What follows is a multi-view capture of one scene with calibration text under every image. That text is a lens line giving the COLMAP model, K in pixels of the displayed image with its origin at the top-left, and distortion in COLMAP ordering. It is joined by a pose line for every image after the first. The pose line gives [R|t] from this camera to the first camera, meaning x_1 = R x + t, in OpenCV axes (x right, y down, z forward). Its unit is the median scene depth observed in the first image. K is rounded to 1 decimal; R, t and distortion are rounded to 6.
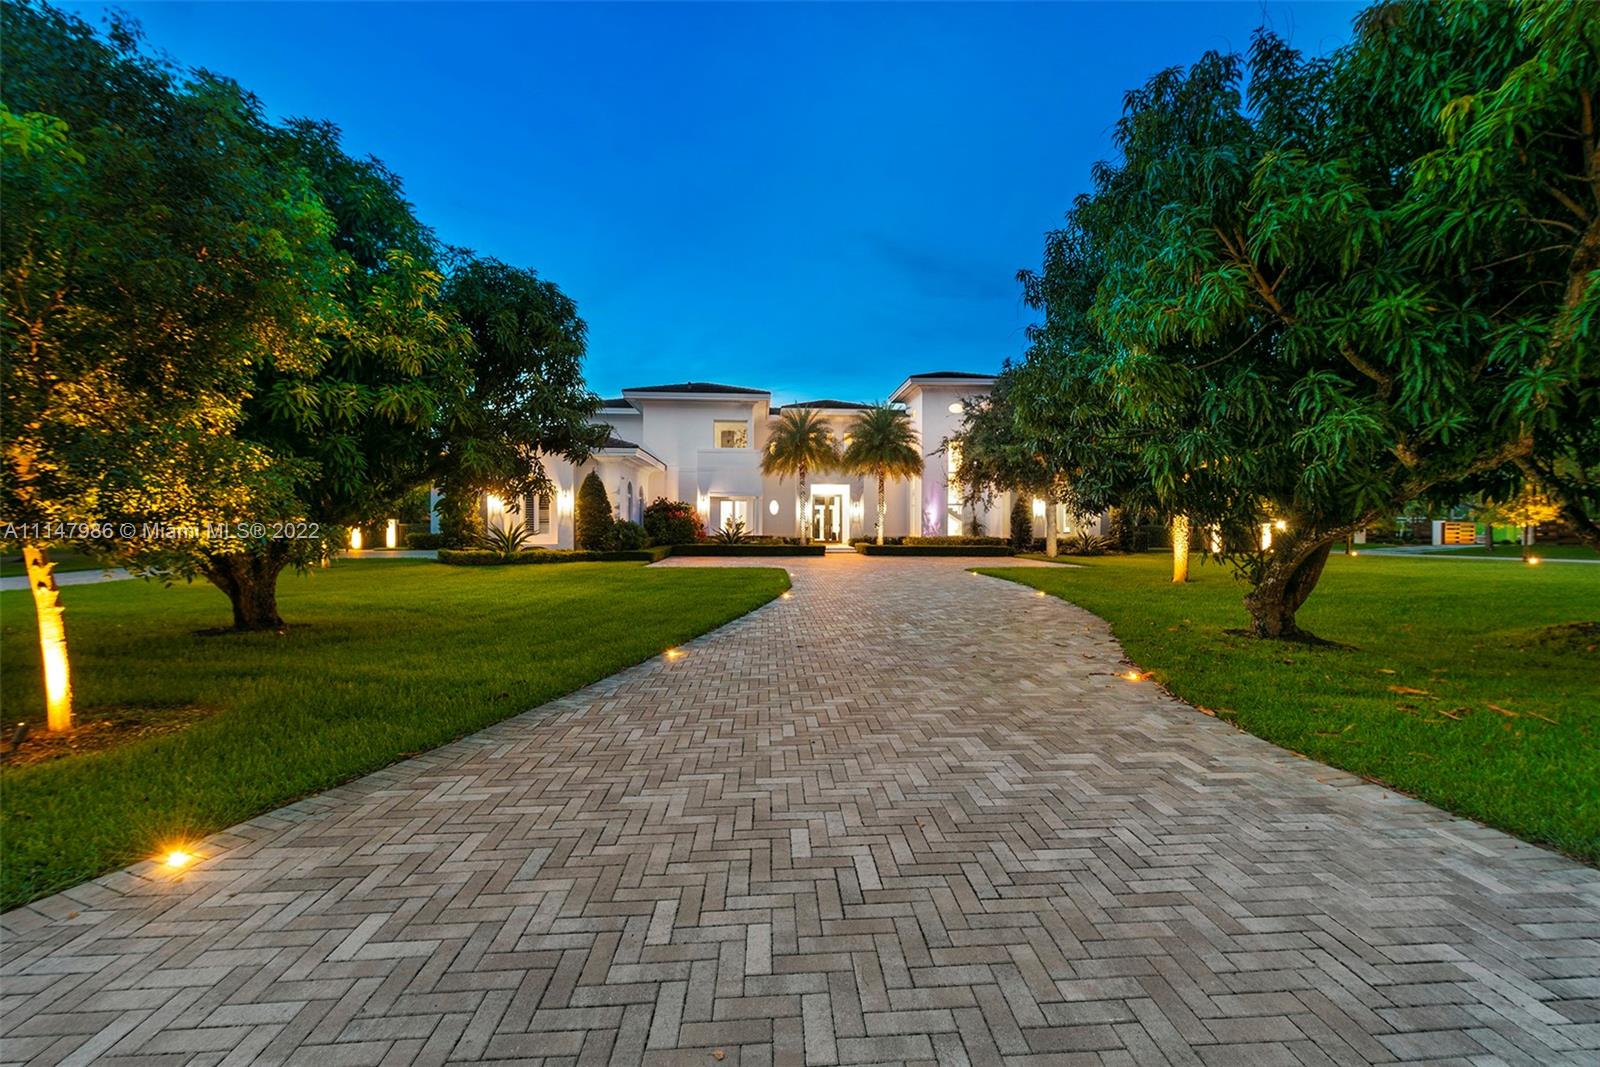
lens RADIAL K [[652.3, 0, 804.5], [0, 652.3, 530.4], [0, 0, 1]] dist [0.008801, -0.003453]
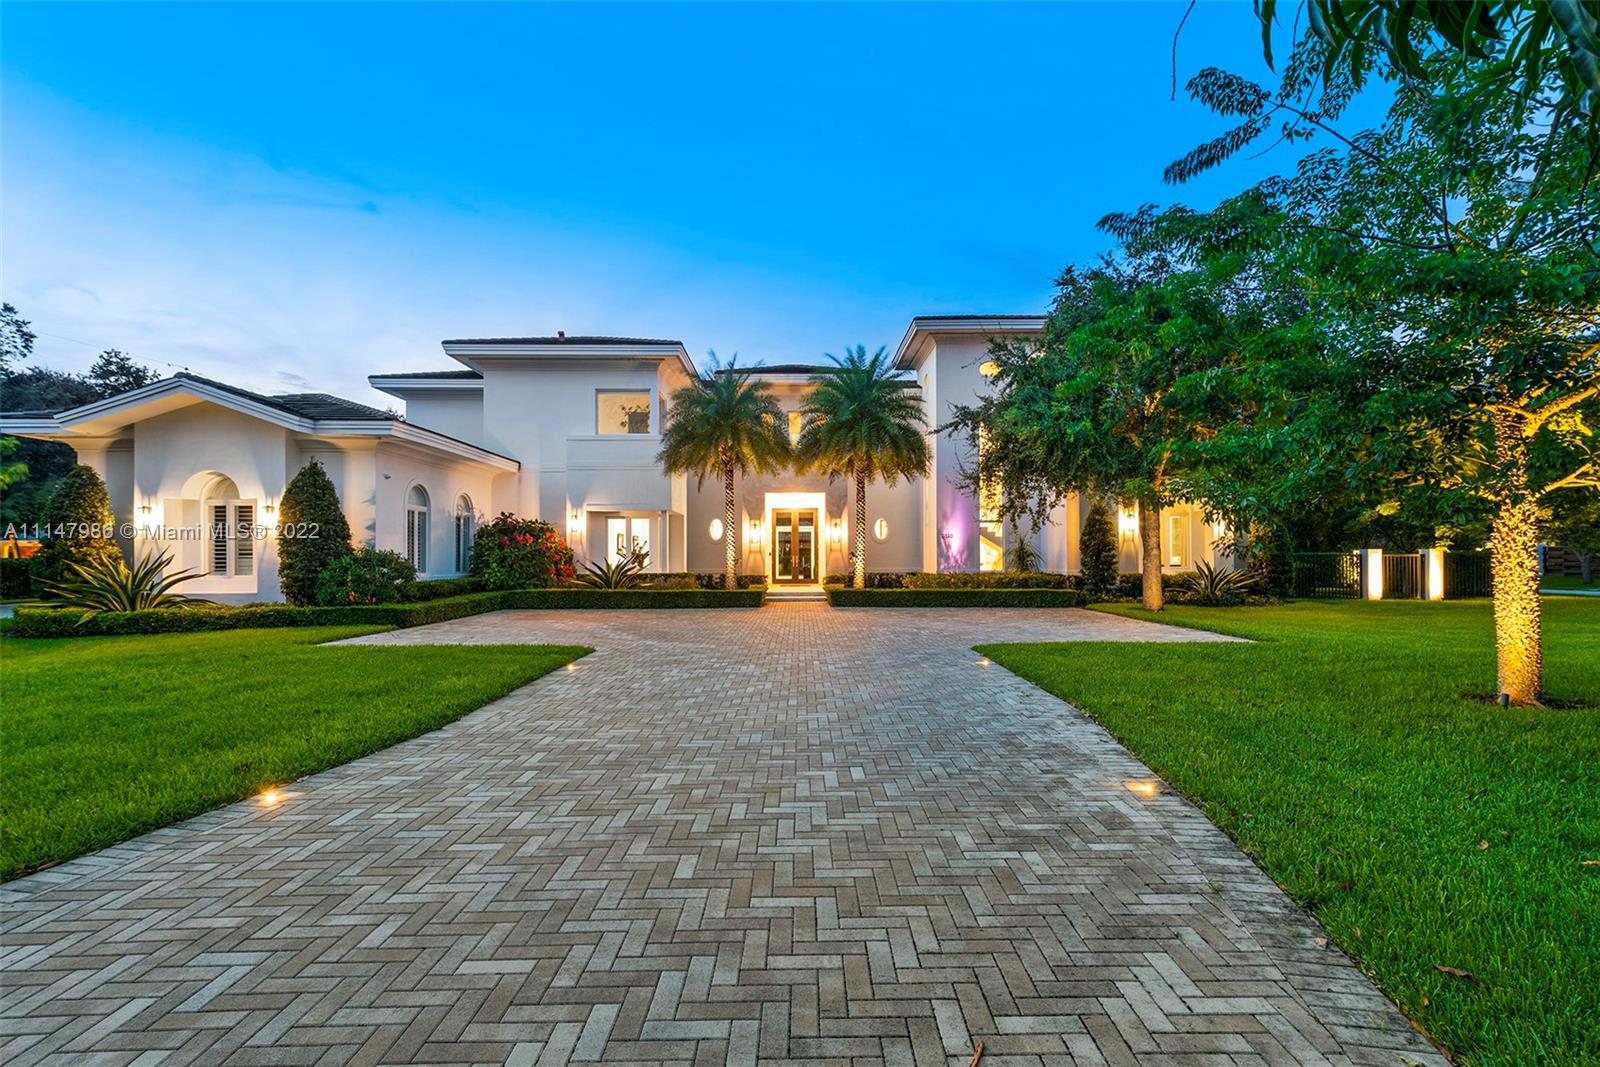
lens RADIAL K [[765.7, 0, 800.0], [0, 765.7, 533.5], [0, 0, 1]] dist [0.012870, -0.000038]
pose [[0.998290, -0.008214, -0.057881, 0.144123], [0.006150, 0.999342, -0.035747, -0.004188], [0.058136, 0.035329, 0.997683, 0.406847]]
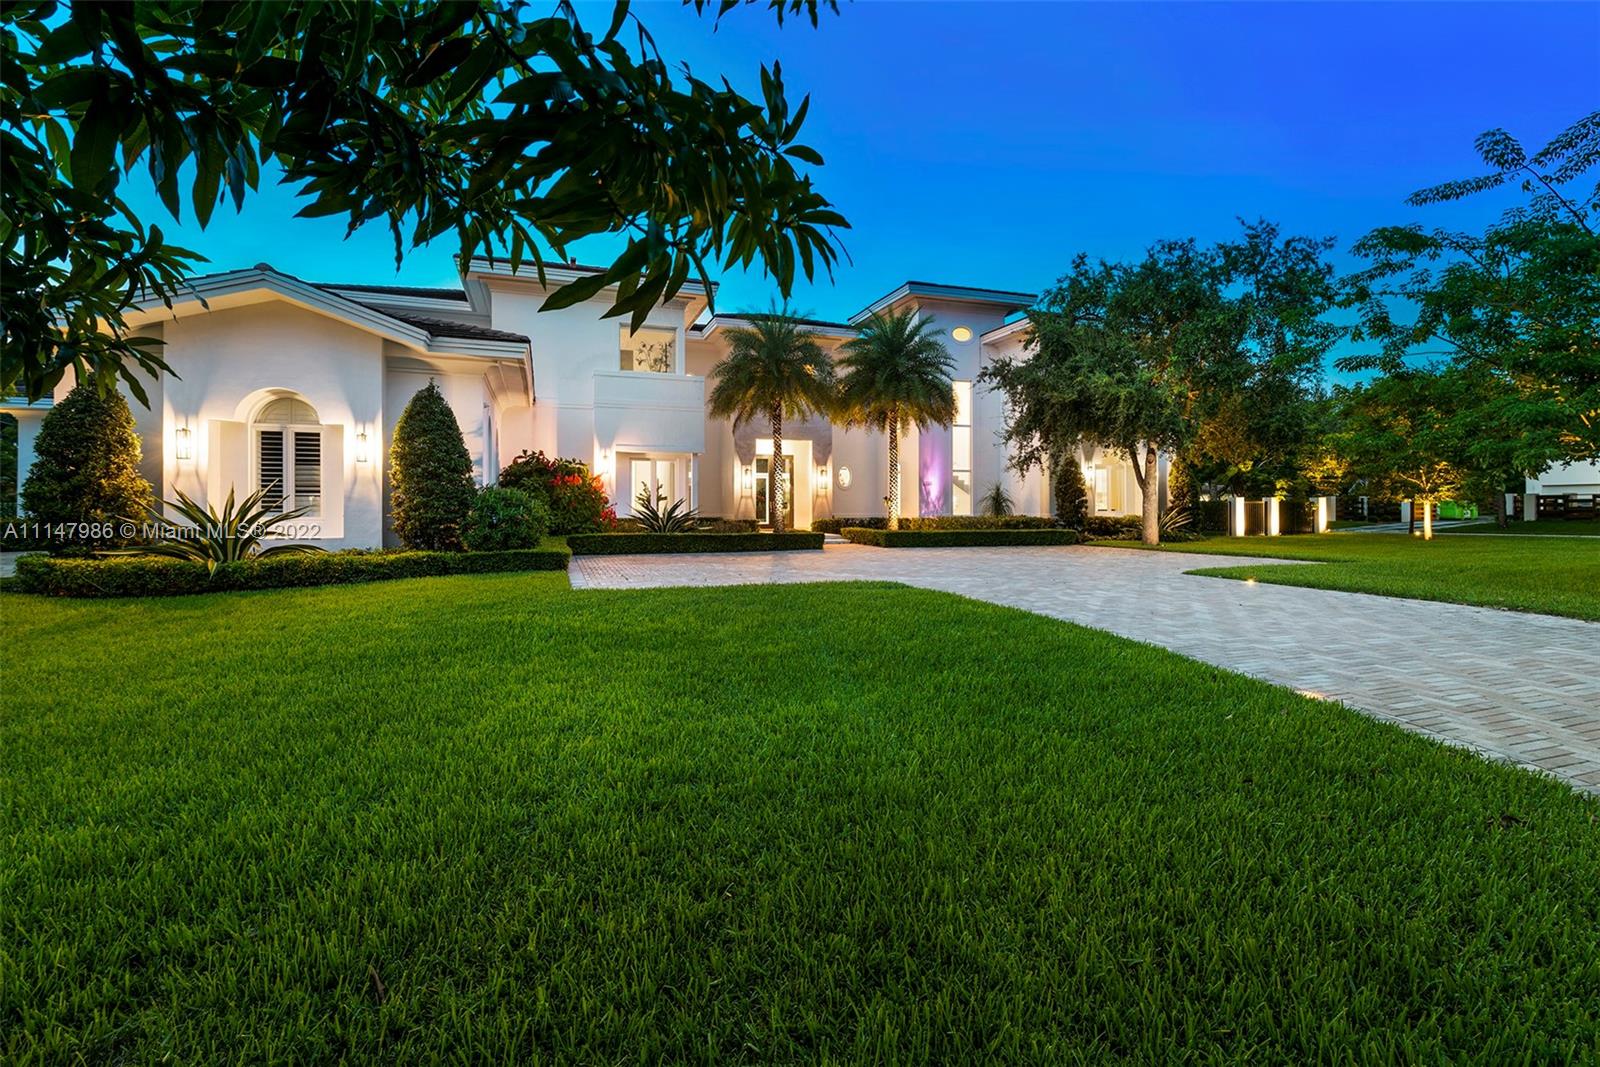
lens RADIAL K [[748.8, 0, 817.1], [0, 748.8, 495.7], [0, 0, 1]] dist [0.009627, -0.000554]
pose [[0.961690, -0.000256, 0.274139, -0.223763], [0.006047, 0.999776, -0.020281, 0.004000], [-0.274072, 0.021162, 0.961476, 0.435681]]
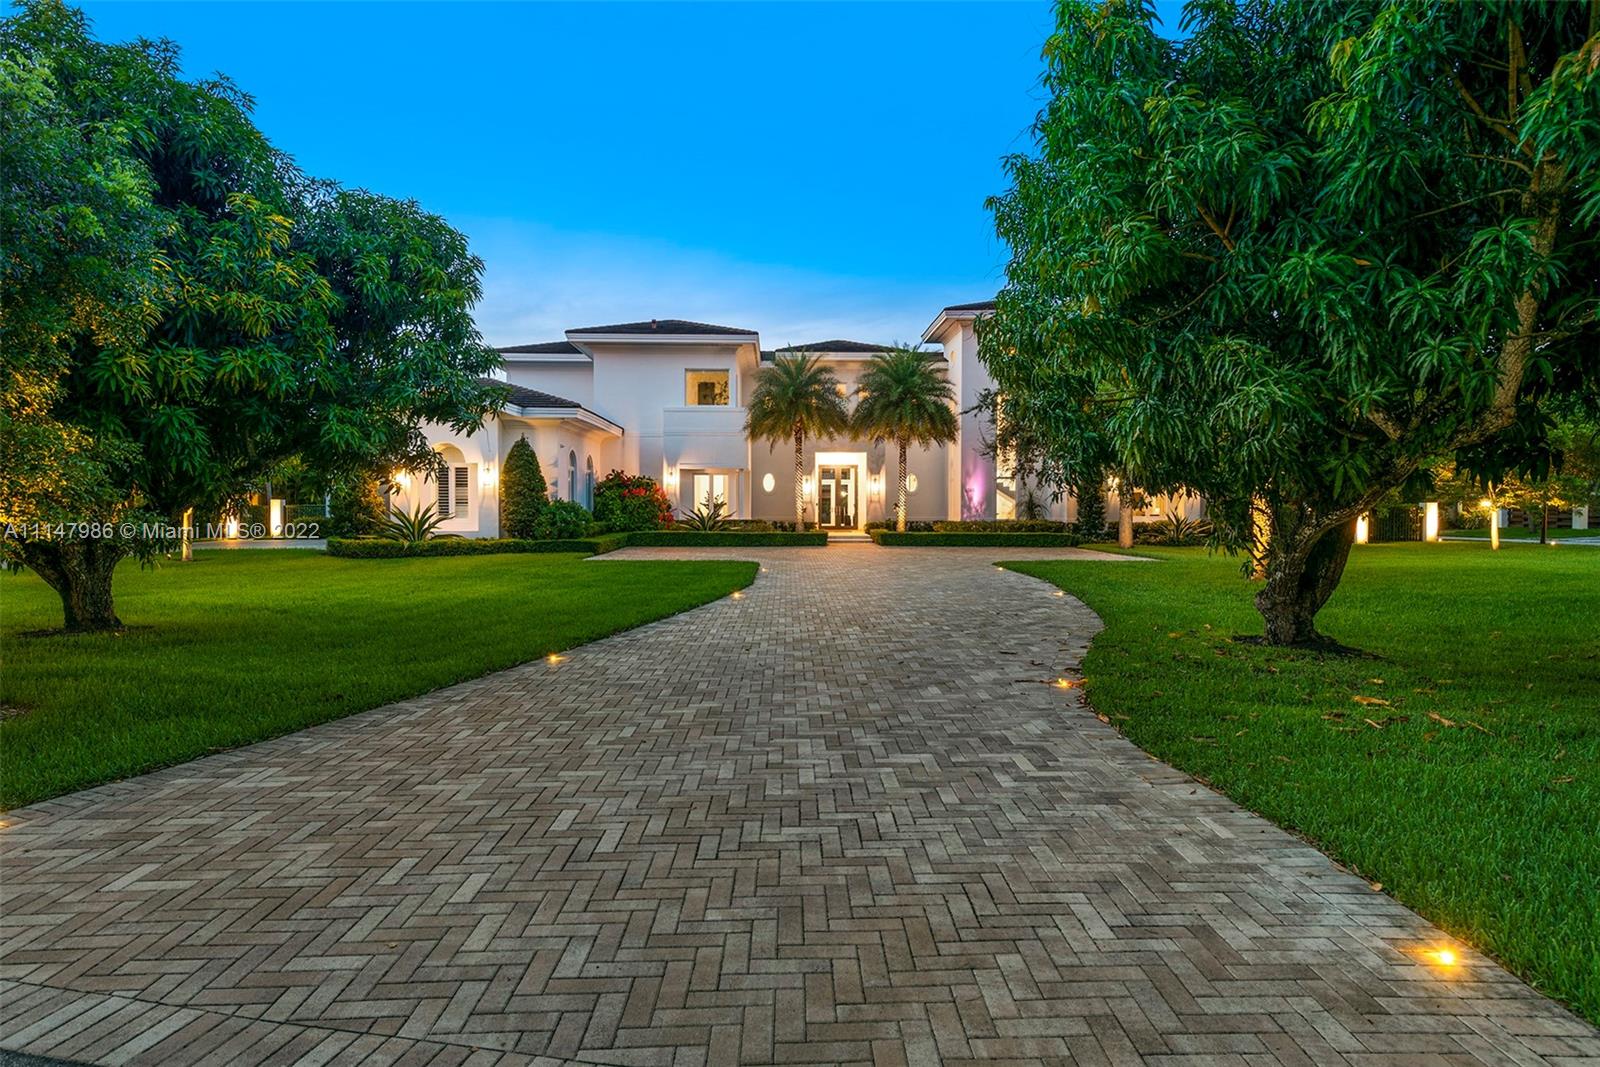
lens RADIAL K [[887.3, 0, 801.5], [0, 887.3, 514.8], [0, 0, 1]] dist [0.022853, -0.012772]
pose [[0.999107, -0.001569, -0.042234, 0.061095], [0.001707, 0.999993, 0.003229, -0.001272], [0.042229, -0.003298, 0.999103, -0.055674]]
